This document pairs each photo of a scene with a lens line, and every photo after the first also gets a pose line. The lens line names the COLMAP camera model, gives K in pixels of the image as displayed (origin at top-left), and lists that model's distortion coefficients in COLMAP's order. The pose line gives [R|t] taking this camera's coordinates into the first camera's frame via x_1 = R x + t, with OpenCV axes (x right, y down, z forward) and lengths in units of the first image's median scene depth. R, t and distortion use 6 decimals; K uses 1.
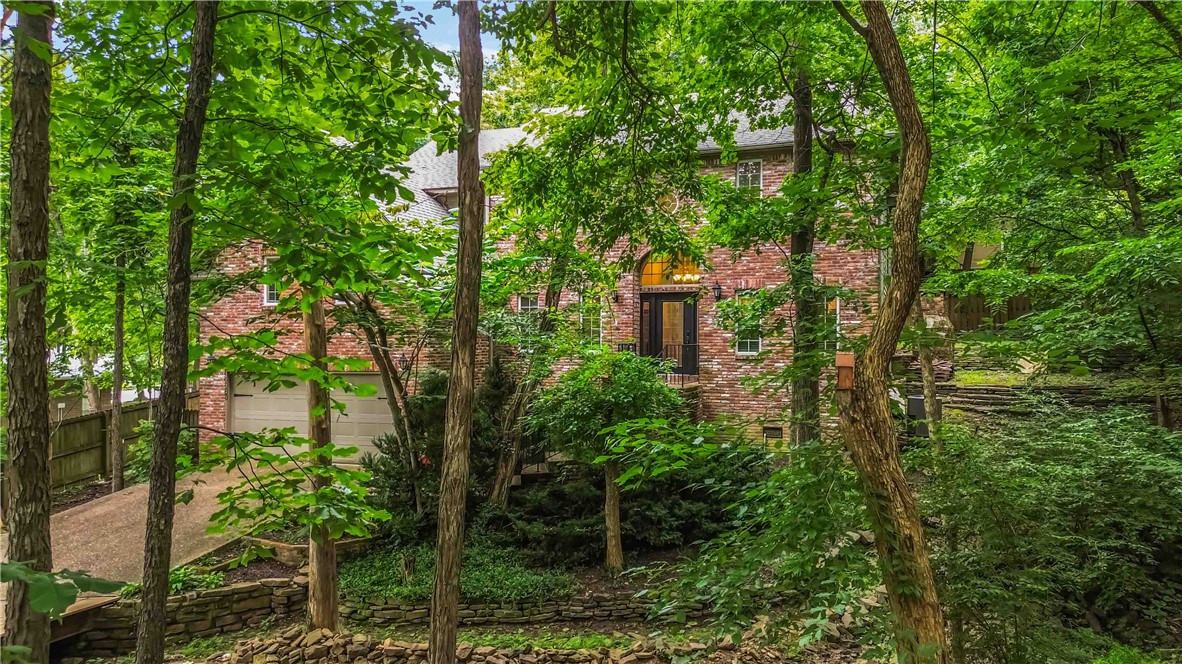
lens RADIAL K [[825.3, 0, 595.4], [0, 825.3, 331.1], [0, 0, 1]] dist [0.100410, -0.155462]
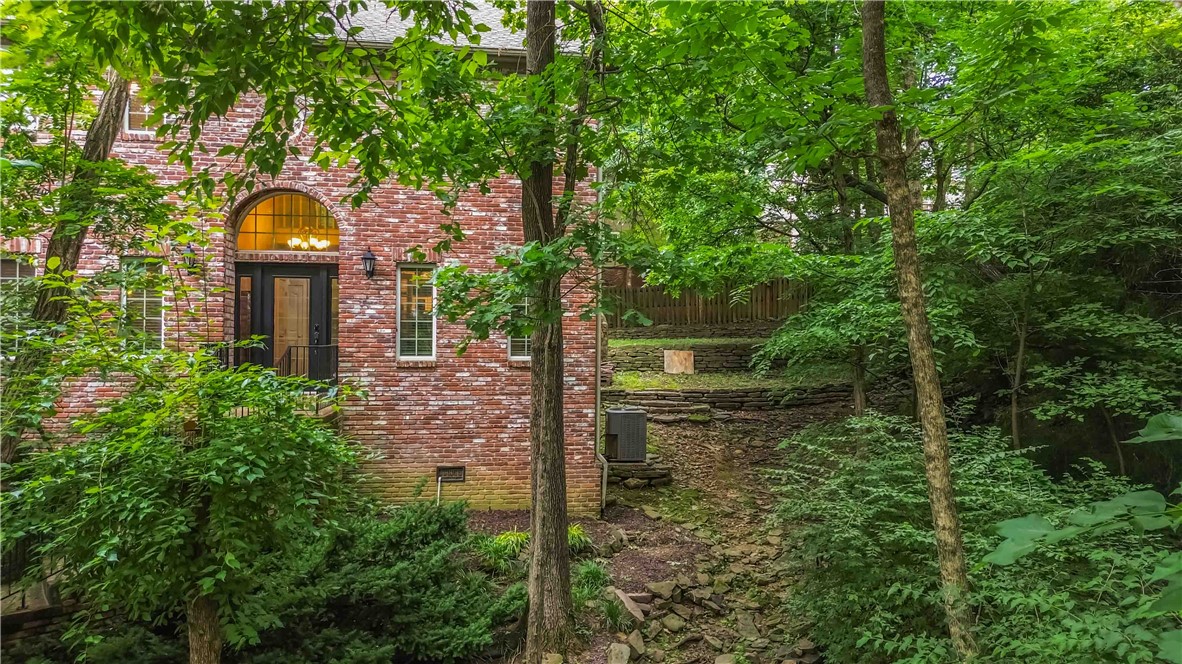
lens RADIAL K [[825.3, 0, 595.4], [0, 825.3, 331.1], [0, 0, 1]] dist [0.100410, -0.155462]
pose [[0.876264, 0.006762, 0.481784, -0.011207], [-0.008926, 0.999958, 0.002200, 0.002098], [-0.481749, -0.006228, 0.876287, 0.339641]]
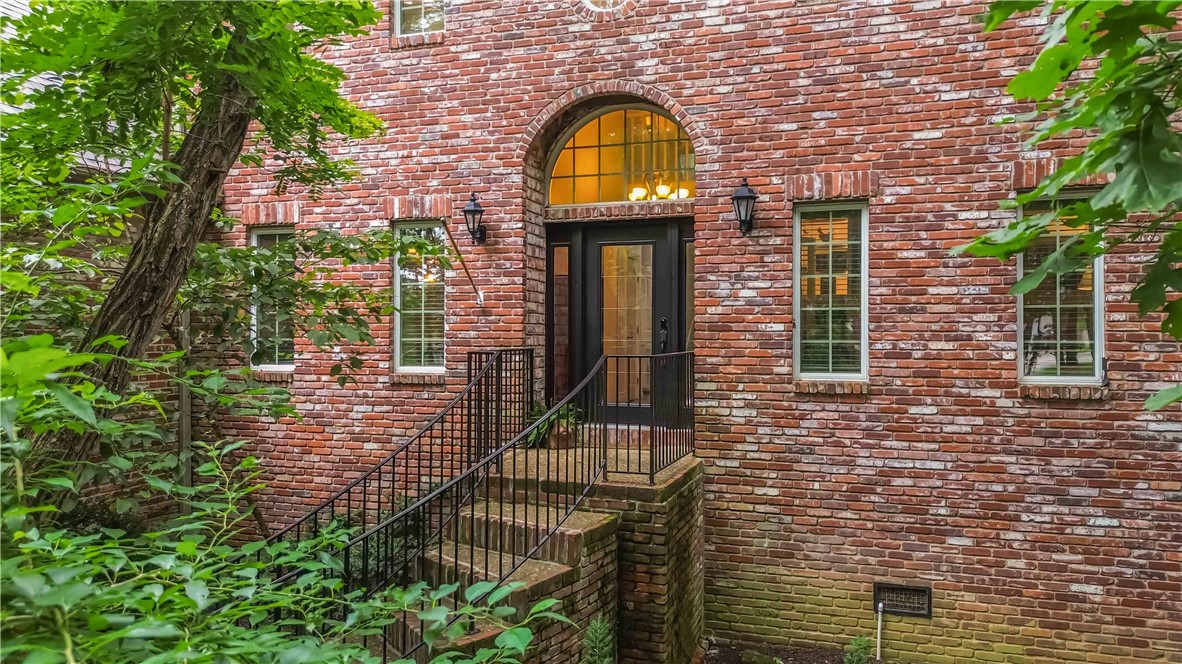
lens RADIAL K [[825.3, 0, 595.4], [0, 825.3, 331.1], [0, 0, 1]] dist [0.100410, -0.155462]
pose [[0.999305, -0.000874, 0.037260, 0.067129], [0.000804, 0.999998, 0.001881, 0.005782], [-0.037261, -0.001850, 0.999304, 0.632193]]
